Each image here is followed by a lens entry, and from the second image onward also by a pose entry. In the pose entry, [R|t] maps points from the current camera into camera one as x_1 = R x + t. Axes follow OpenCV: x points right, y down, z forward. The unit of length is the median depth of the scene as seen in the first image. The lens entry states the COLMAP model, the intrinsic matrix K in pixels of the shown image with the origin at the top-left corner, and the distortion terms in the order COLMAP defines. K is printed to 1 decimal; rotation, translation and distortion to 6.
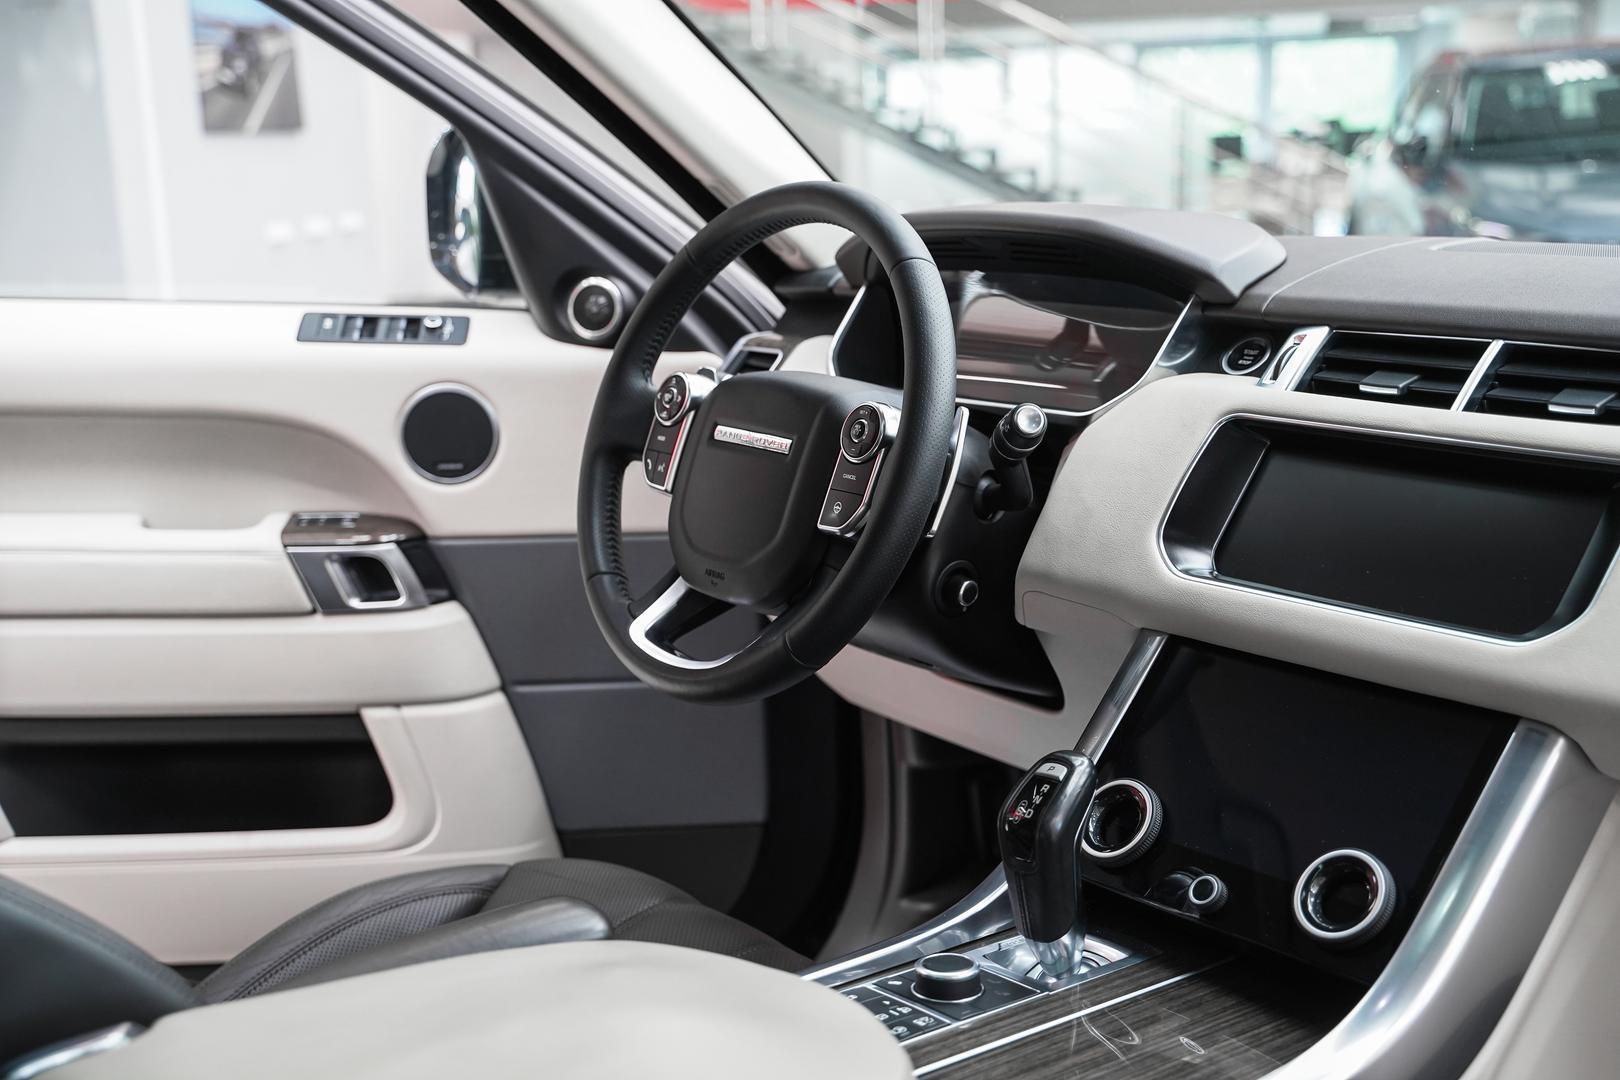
lens RADIAL K [[1989.4, 0, 804.0], [0, 1989.4, 542.0], [0, 0, 1]] dist [0.042813, 0.000000]
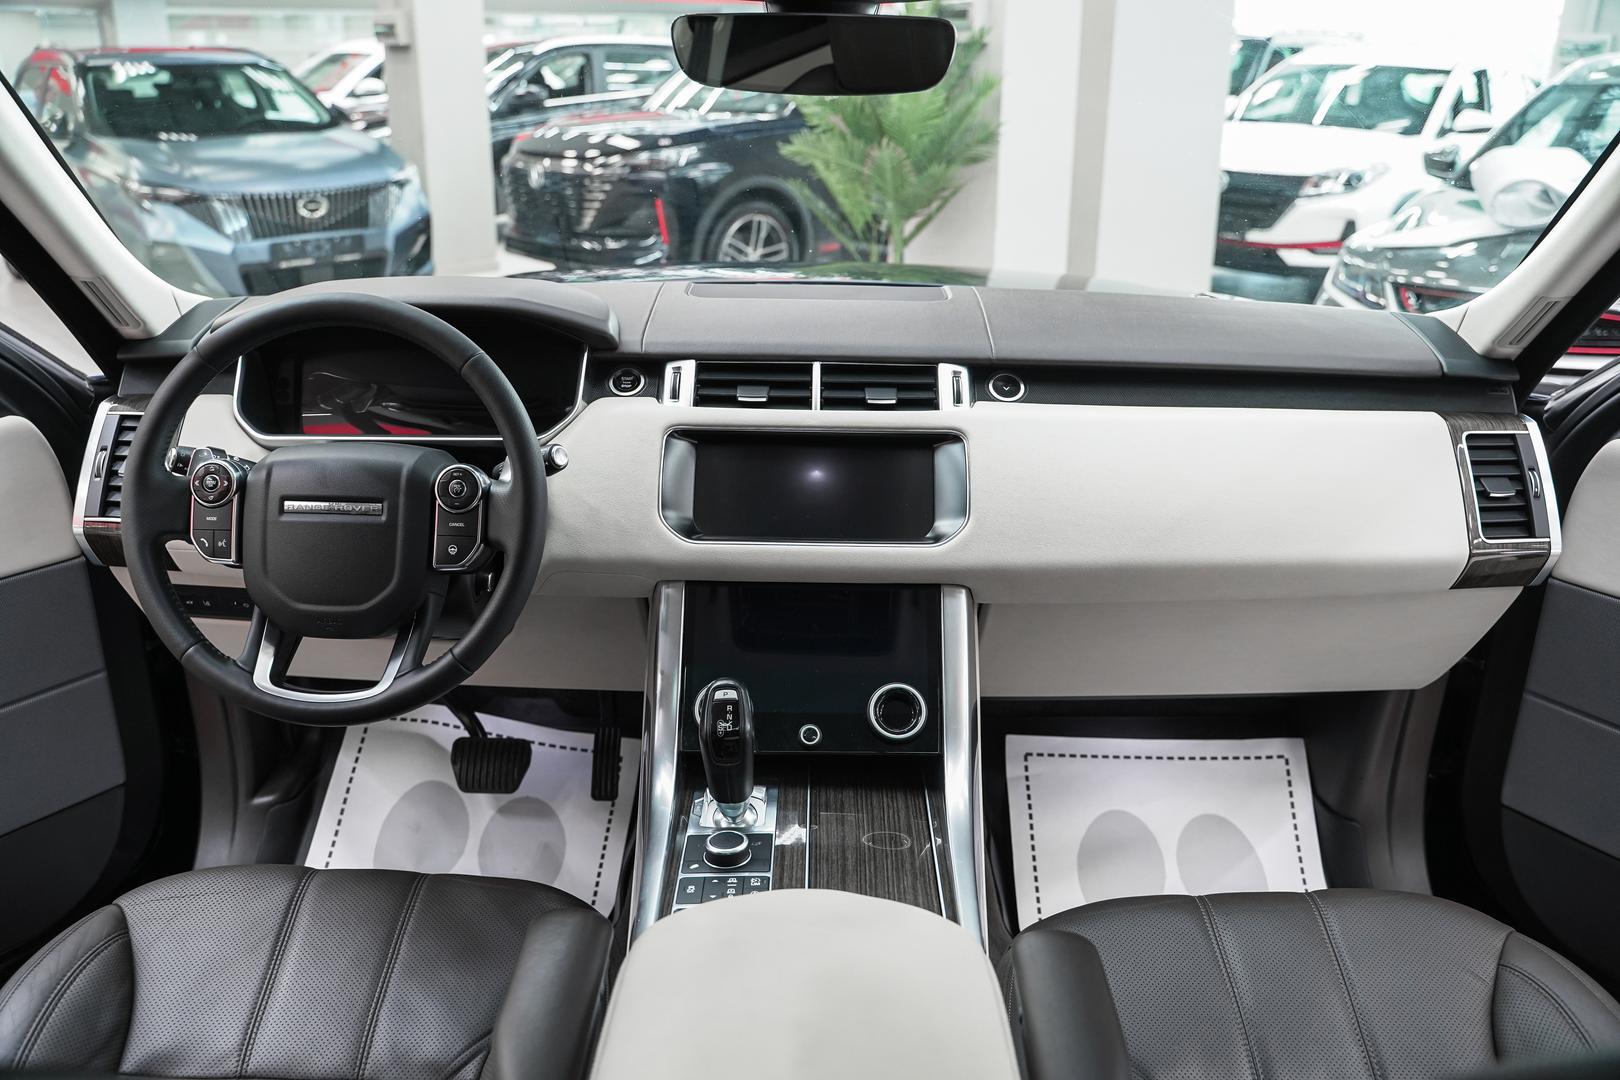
lens RADIAL K [[1322.3, 0, 799.1], [0, 1322.3, 540.4], [0, 0, 1]] dist [-0.107437, 0.077136]
pose [[0.632158, -0.238910, 0.737087, -0.450279], [0.134151, 0.970659, 0.199563, -0.156603], [-0.763138, -0.027275, 0.645660, 0.256083]]
